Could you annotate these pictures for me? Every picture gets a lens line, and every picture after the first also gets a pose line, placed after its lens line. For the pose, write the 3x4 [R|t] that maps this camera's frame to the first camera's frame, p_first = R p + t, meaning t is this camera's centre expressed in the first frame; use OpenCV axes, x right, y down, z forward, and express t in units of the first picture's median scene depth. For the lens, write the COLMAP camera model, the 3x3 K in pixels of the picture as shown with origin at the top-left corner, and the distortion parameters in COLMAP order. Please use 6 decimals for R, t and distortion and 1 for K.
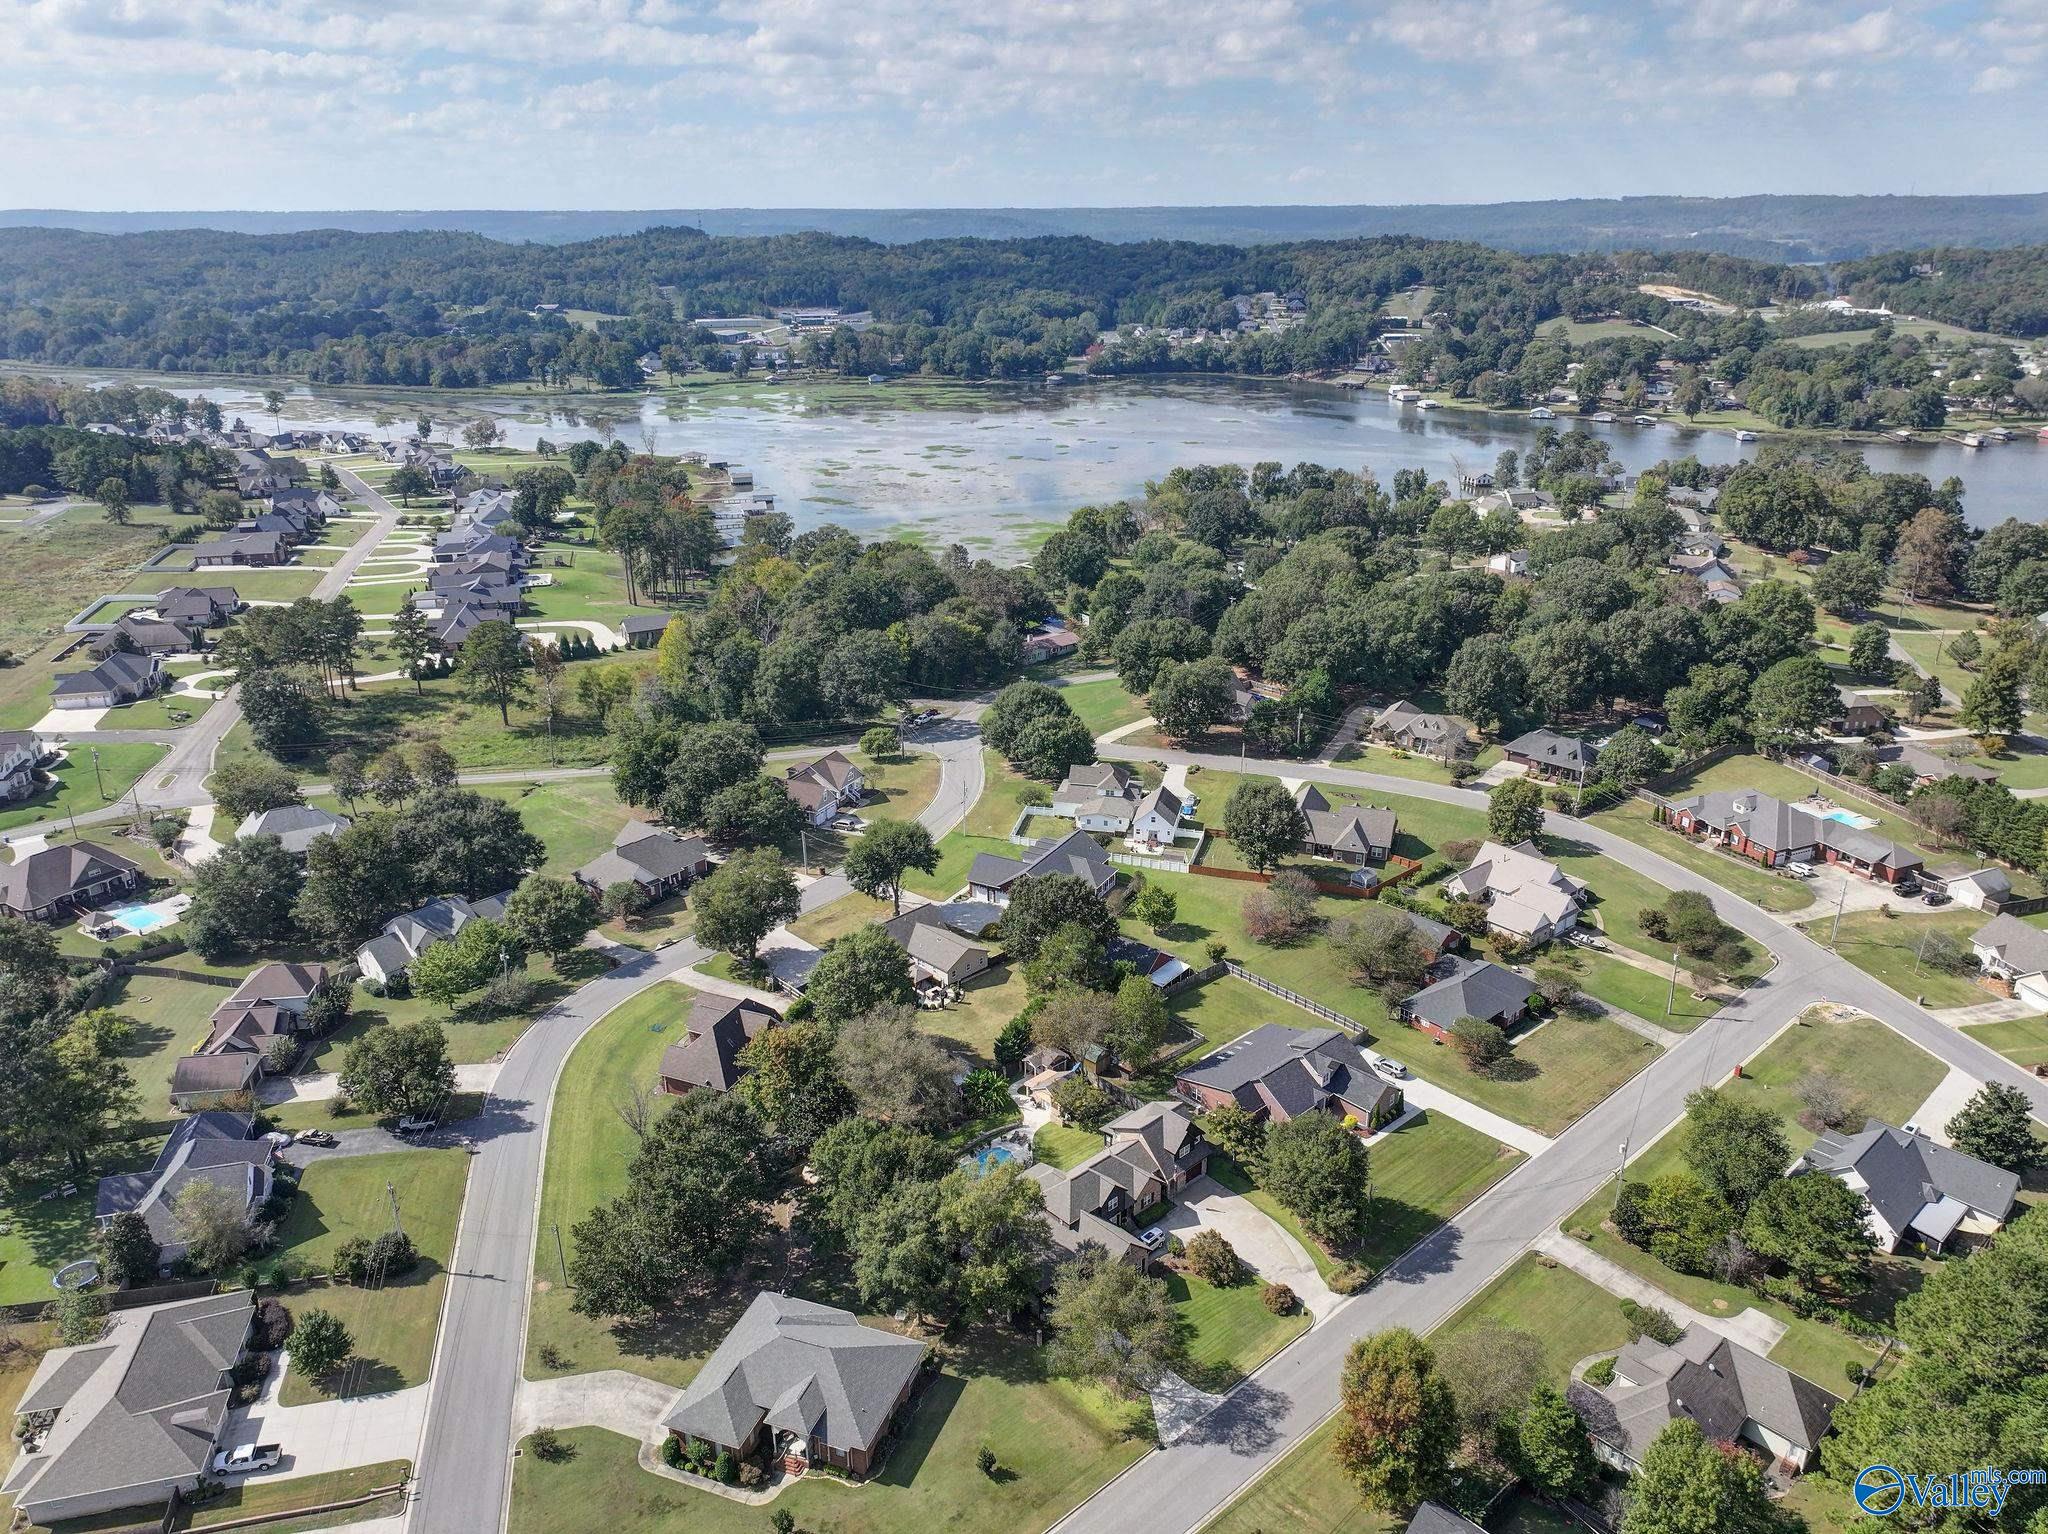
lens RADIAL K [[1449.7, 0, 1029.3], [0, 1449.7, 761.0], [0, 0, 1]] dist [-0.004424, 0.027174]
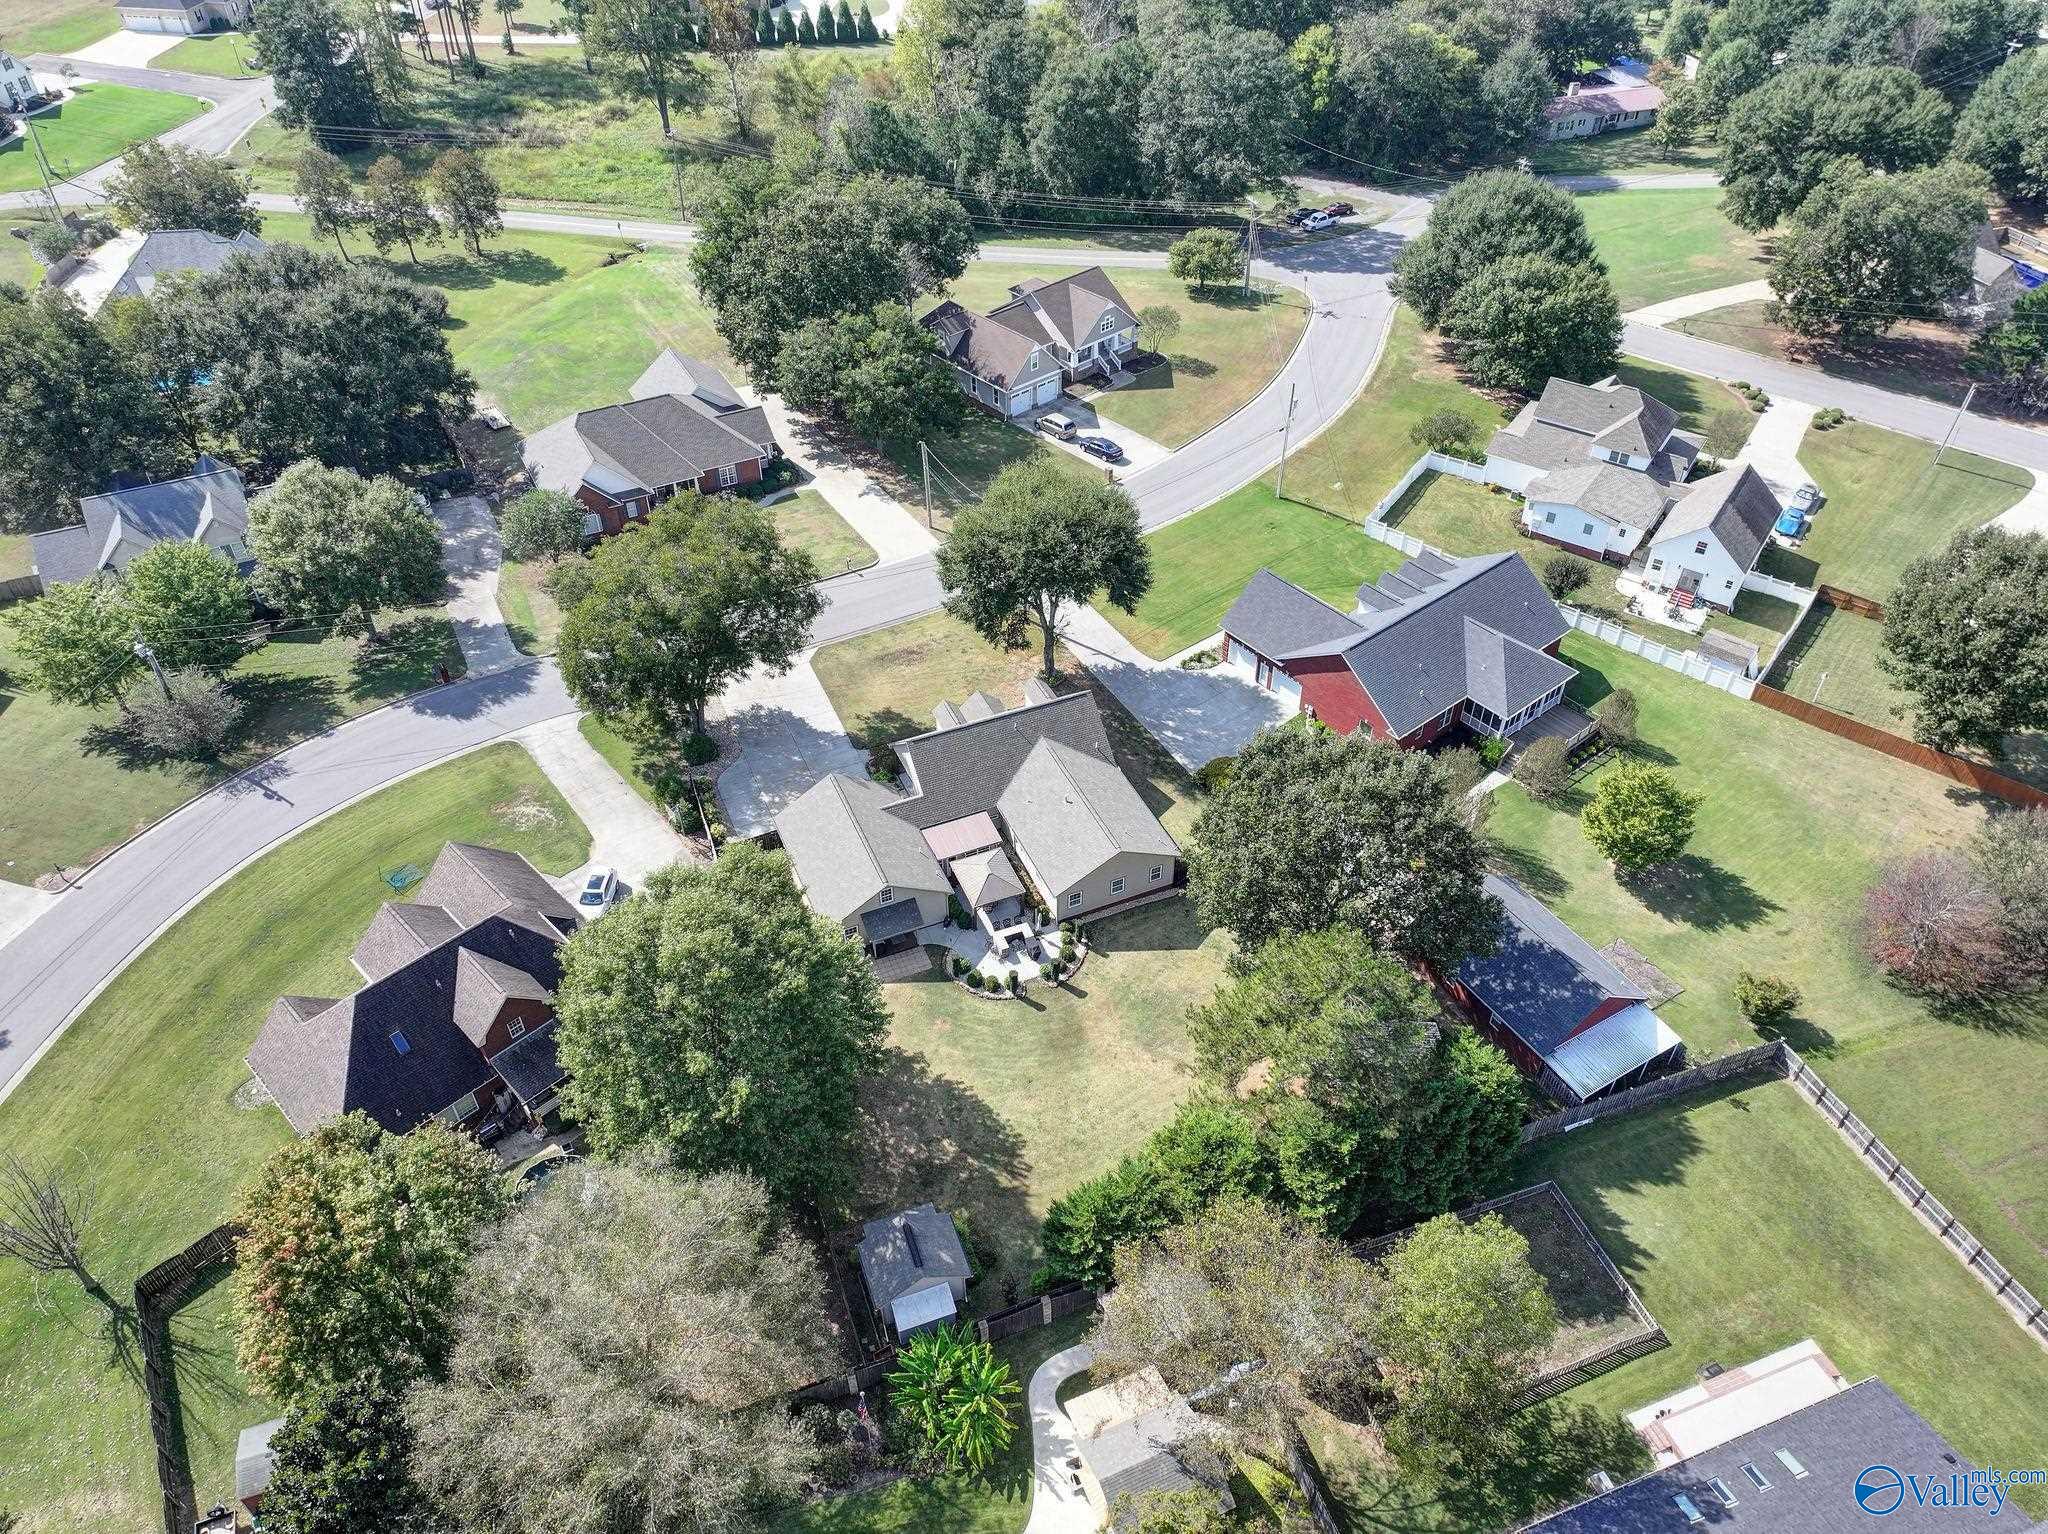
lens RADIAL K [[1449.7, 0, 1029.3], [0, 1449.7, 761.0], [0, 0, 1]] dist [-0.004424, 0.027174]
pose [[0.930049, 0.243867, -0.274840, 0.028260], [-0.134203, 0.921776, 0.363756, -0.027569], [0.342049, -0.301427, 0.890025, 0.447158]]
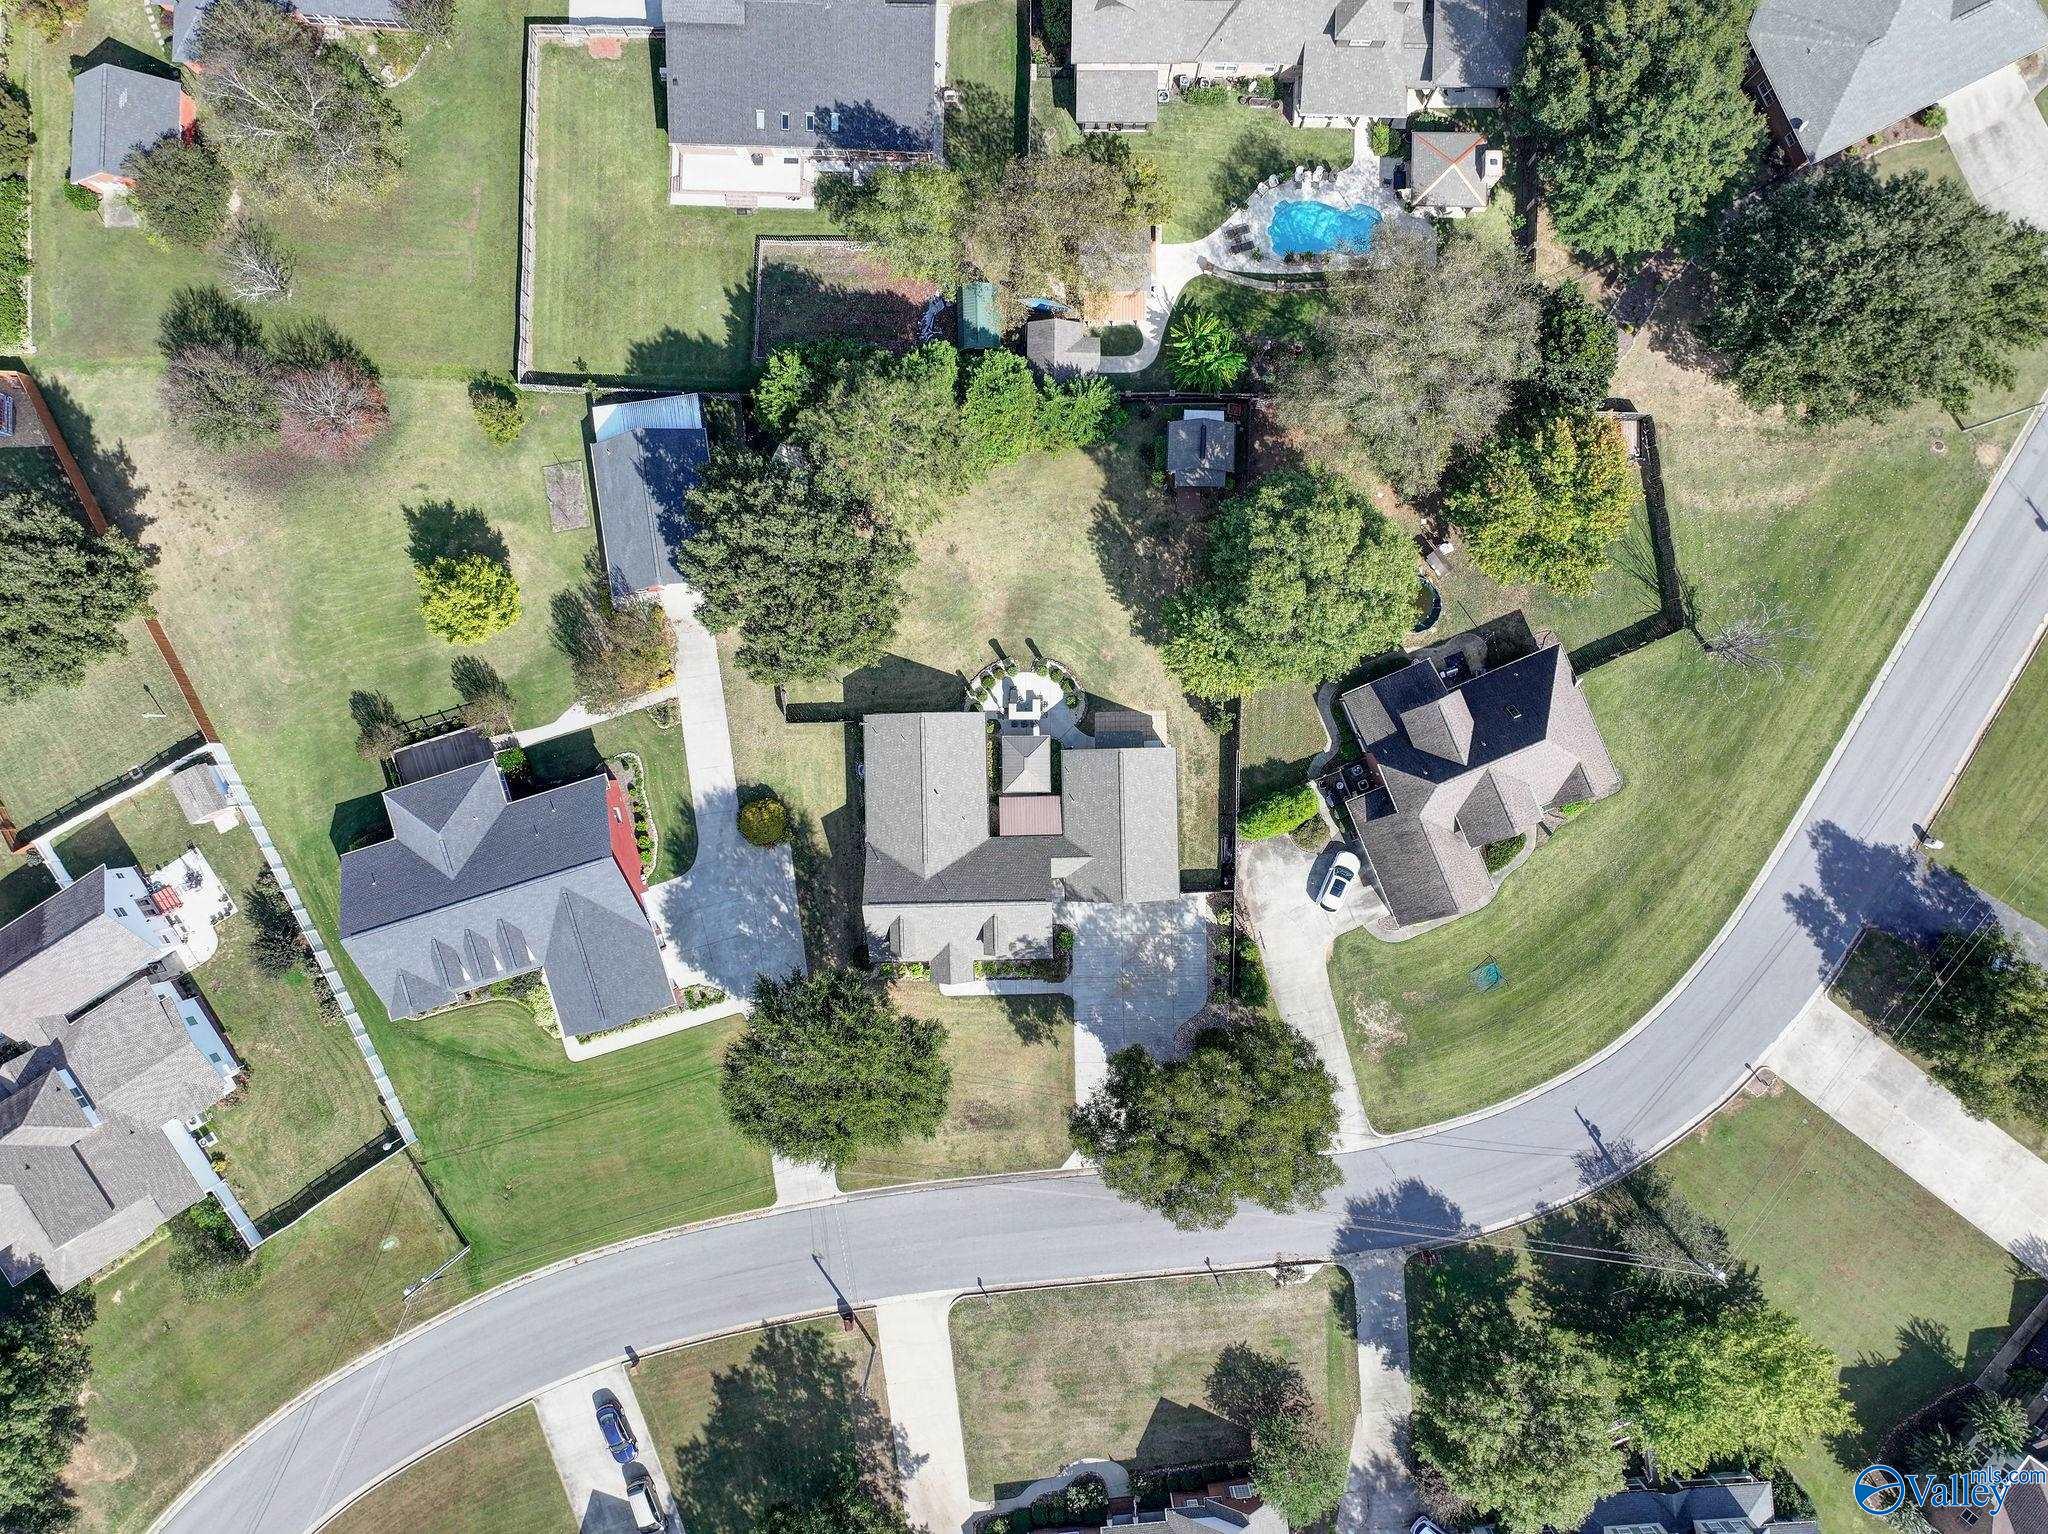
lens RADIAL K [[1449.7, 0, 1029.3], [0, 1449.7, 761.0], [0, 0, 1]] dist [-0.004424, 0.027174]
pose [[-0.720992, -0.692849, 0.011400, -0.058629], [0.256488, -0.251550, 0.933240, -0.217393], [-0.643727, 0.675783, 0.359073, 0.574982]]
